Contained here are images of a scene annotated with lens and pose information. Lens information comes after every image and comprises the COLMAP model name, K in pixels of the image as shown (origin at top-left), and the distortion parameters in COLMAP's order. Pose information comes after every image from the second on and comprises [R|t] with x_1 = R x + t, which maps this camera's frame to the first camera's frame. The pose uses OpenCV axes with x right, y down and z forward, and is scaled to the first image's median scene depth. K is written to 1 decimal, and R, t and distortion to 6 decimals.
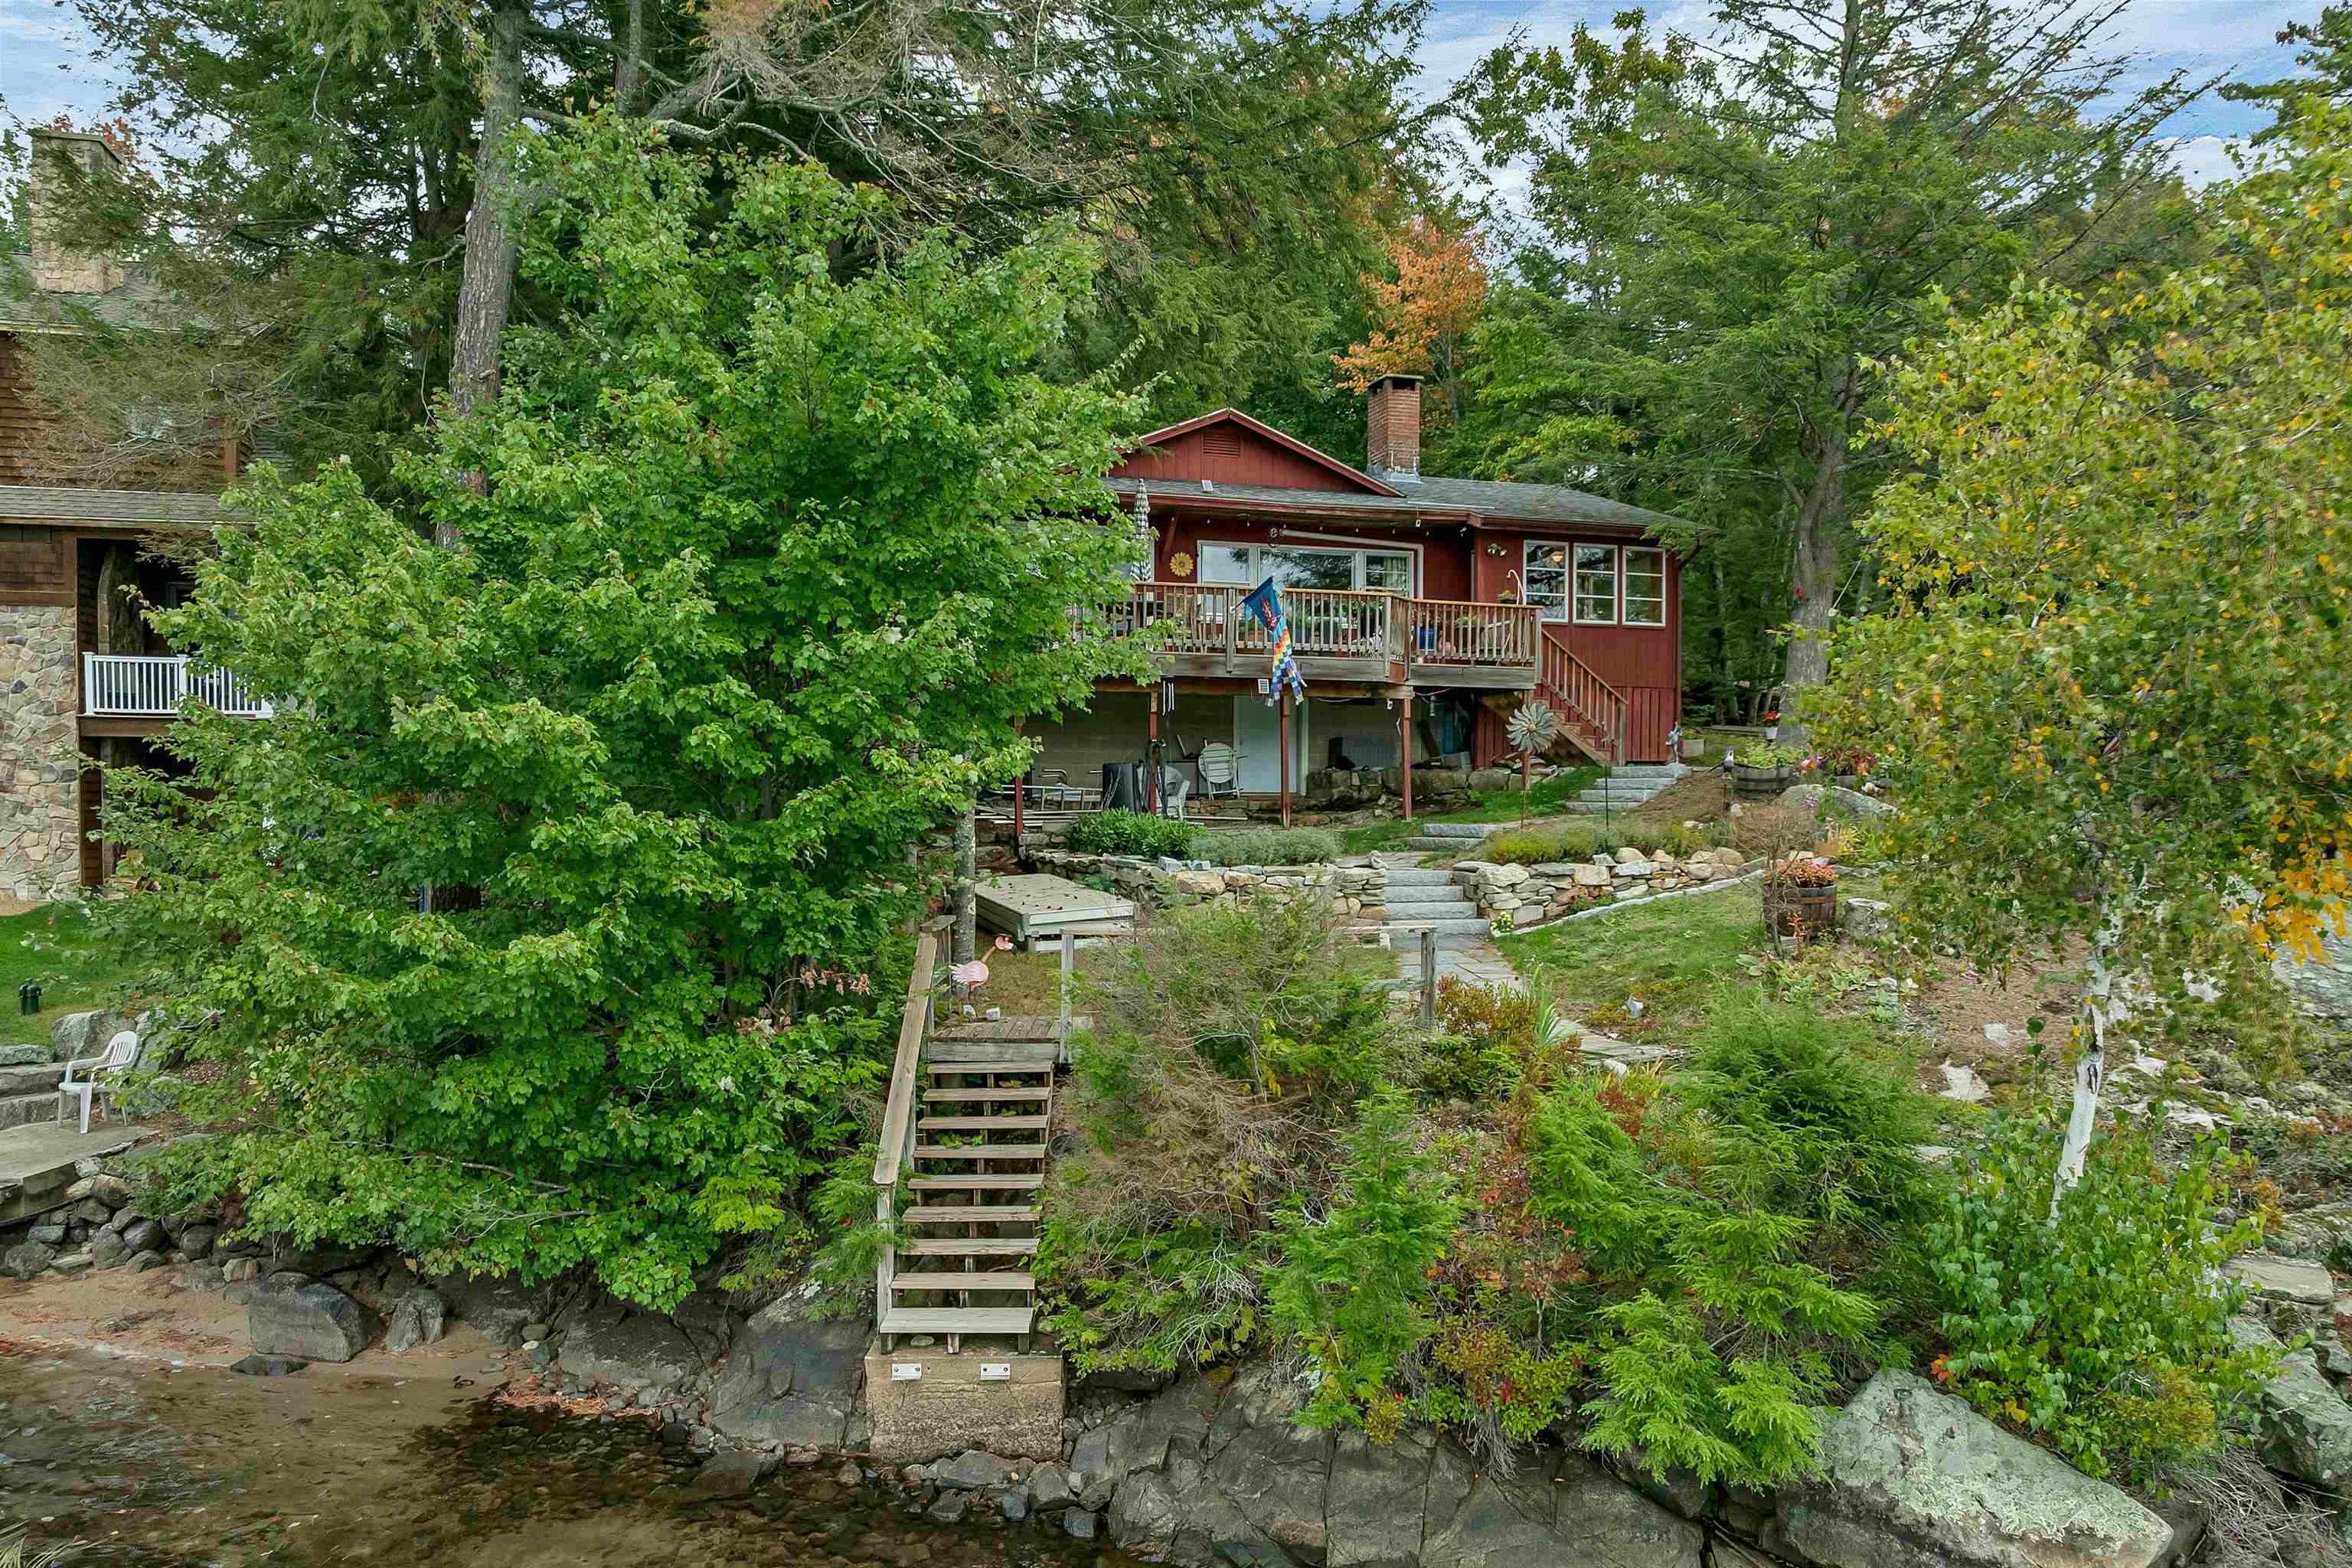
lens RADIAL K [[1684.2, 0, 1182.3], [0, 1684.2, 896.9], [0, 0, 1]] dist [-0.040922, 0.015112]
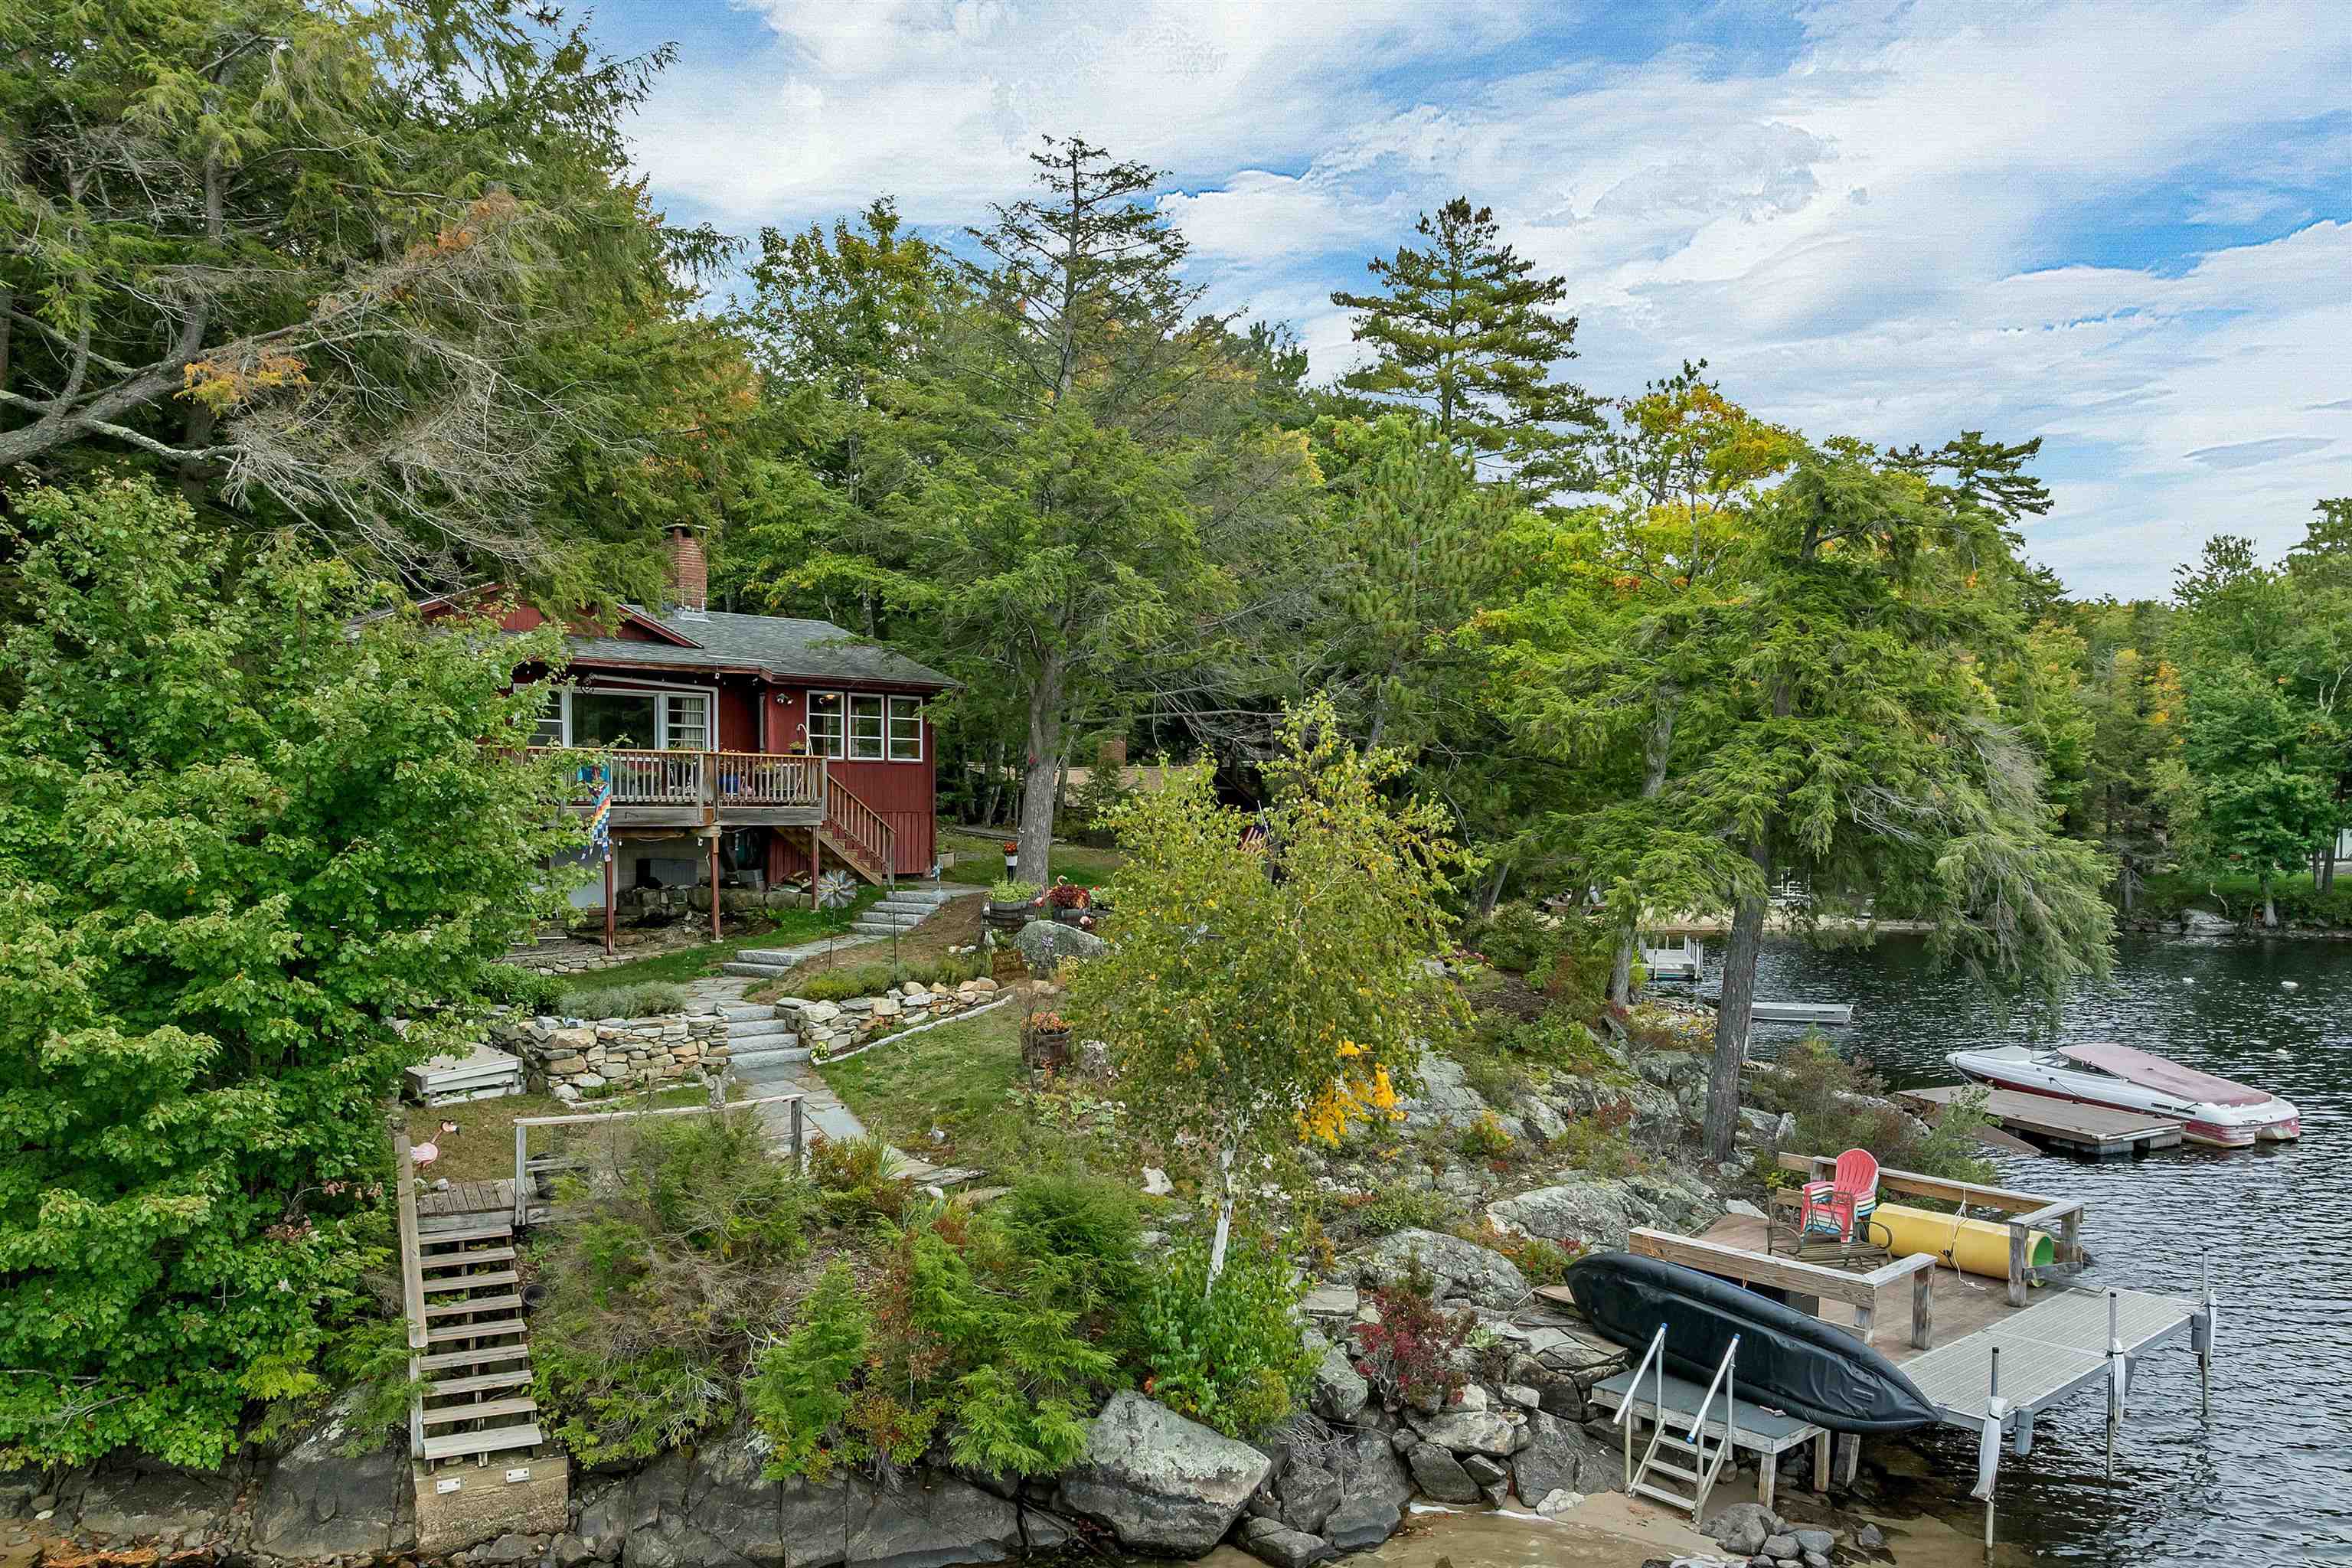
lens RADIAL K [[1684.2, 0, 1182.3], [0, 1684.2, 896.9], [0, 0, 1]] dist [-0.040922, 0.015112]
pose [[0.896652, -0.017200, 0.442401, -0.200796], [0.015283, 0.999852, 0.007899, -0.174117], [-0.442472, -0.000322, 0.896782, -0.417326]]
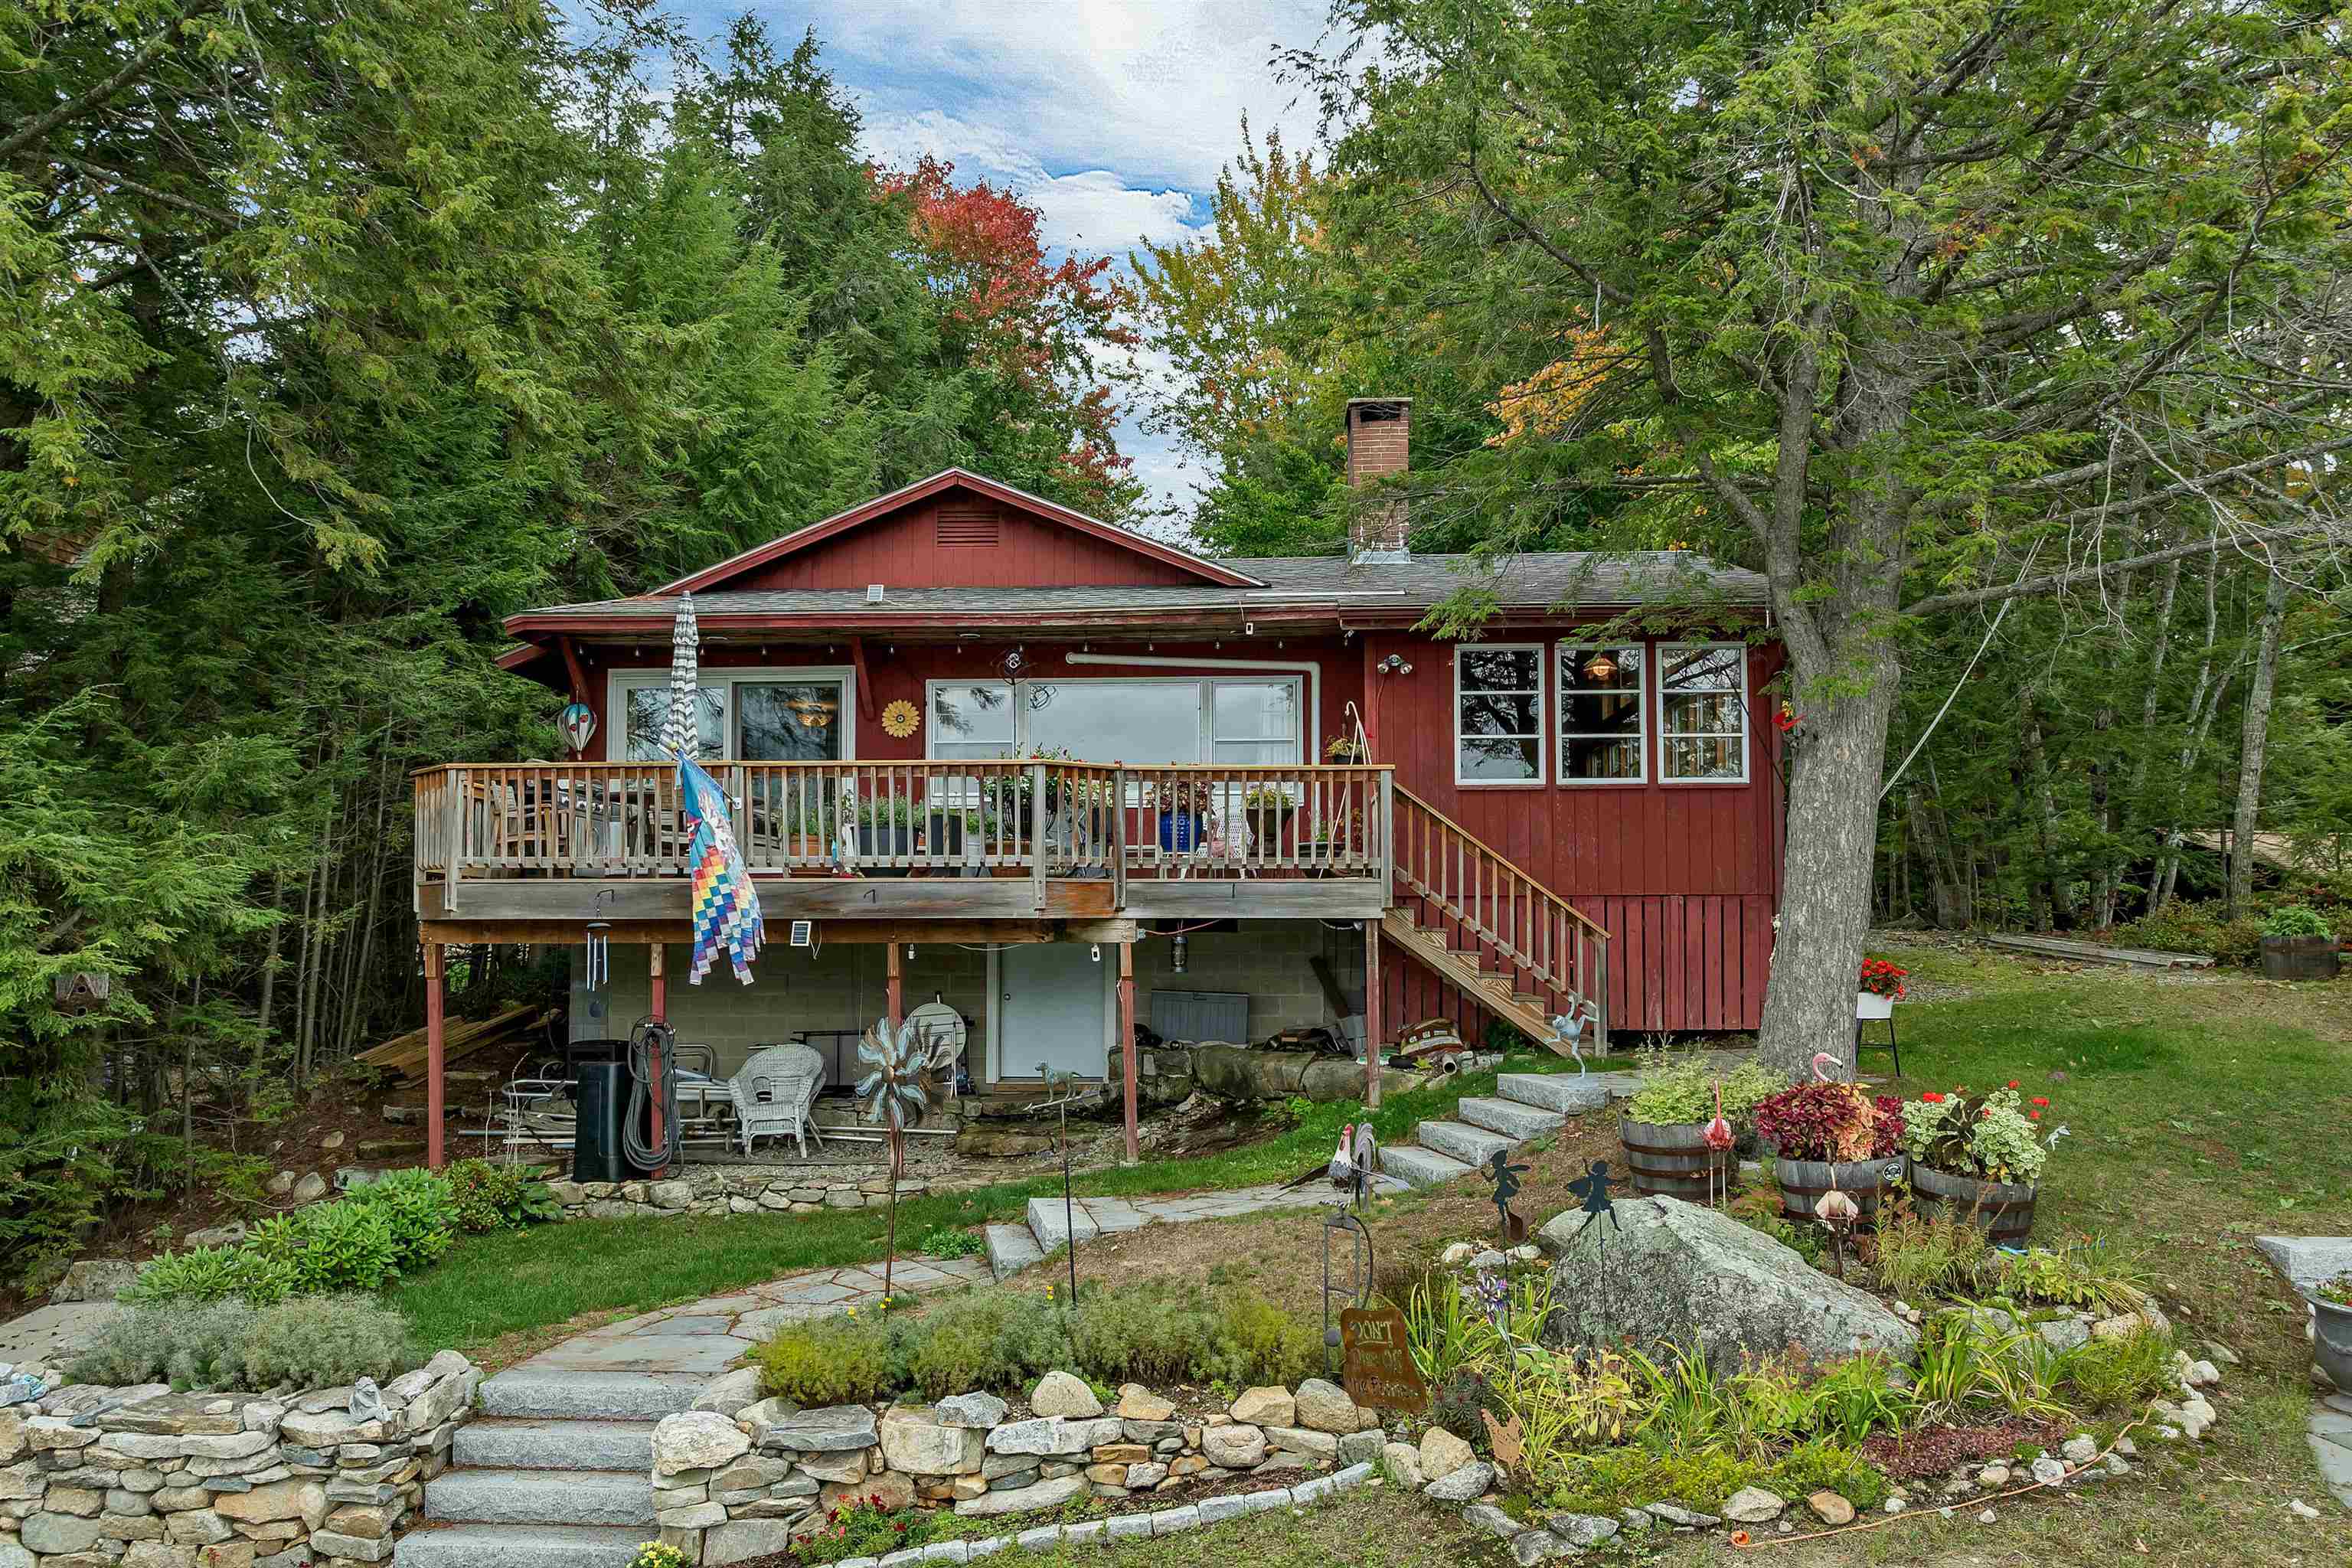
lens RADIAL K [[1683.1, 0, 1183.6], [0, 1683.1, 878.3], [0, 0, 1]] dist [-0.014351, -0.046310]
pose [[0.936371, -0.016721, -0.350614, 0.756137], [-0.014161, 0.996252, -0.085331, -0.199057], [0.350727, 0.084866, 0.932624, 1.052335]]
